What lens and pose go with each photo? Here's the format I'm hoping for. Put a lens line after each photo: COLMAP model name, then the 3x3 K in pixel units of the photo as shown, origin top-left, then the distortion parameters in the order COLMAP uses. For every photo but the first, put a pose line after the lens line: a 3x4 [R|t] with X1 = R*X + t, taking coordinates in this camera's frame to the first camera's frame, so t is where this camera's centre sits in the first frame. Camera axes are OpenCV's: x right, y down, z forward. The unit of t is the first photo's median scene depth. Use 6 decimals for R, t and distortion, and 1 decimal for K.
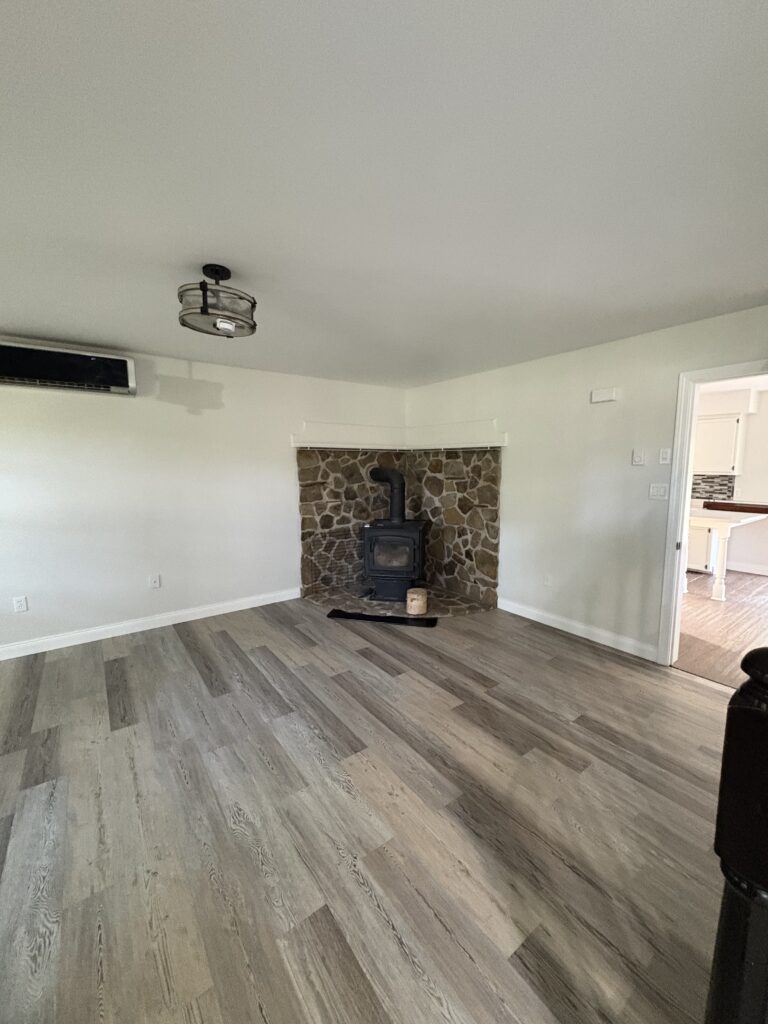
lens RADIAL K [[410.7, 0, 384.0], [0, 410.7, 512.0], [0, 0, 1]] dist [-0.000415, -0.000097]
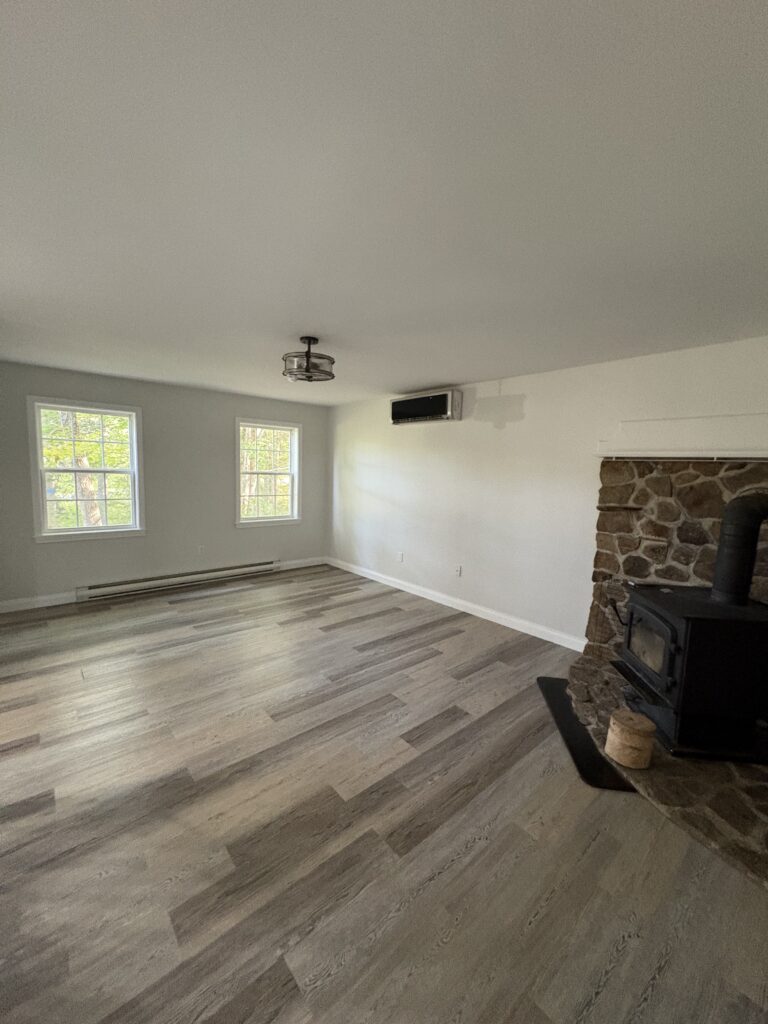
lens RADIAL K [[410.7, 0, 384.0], [0, 410.7, 512.0], [0, 0, 1]] dist [-0.000415, -0.000097]
pose [[0.079943, 0.111692, -0.990522, 0.629680], [-0.146231, 0.984266, 0.099184, -0.092388], [0.986015, 0.136916, 0.095018, 0.671864]]
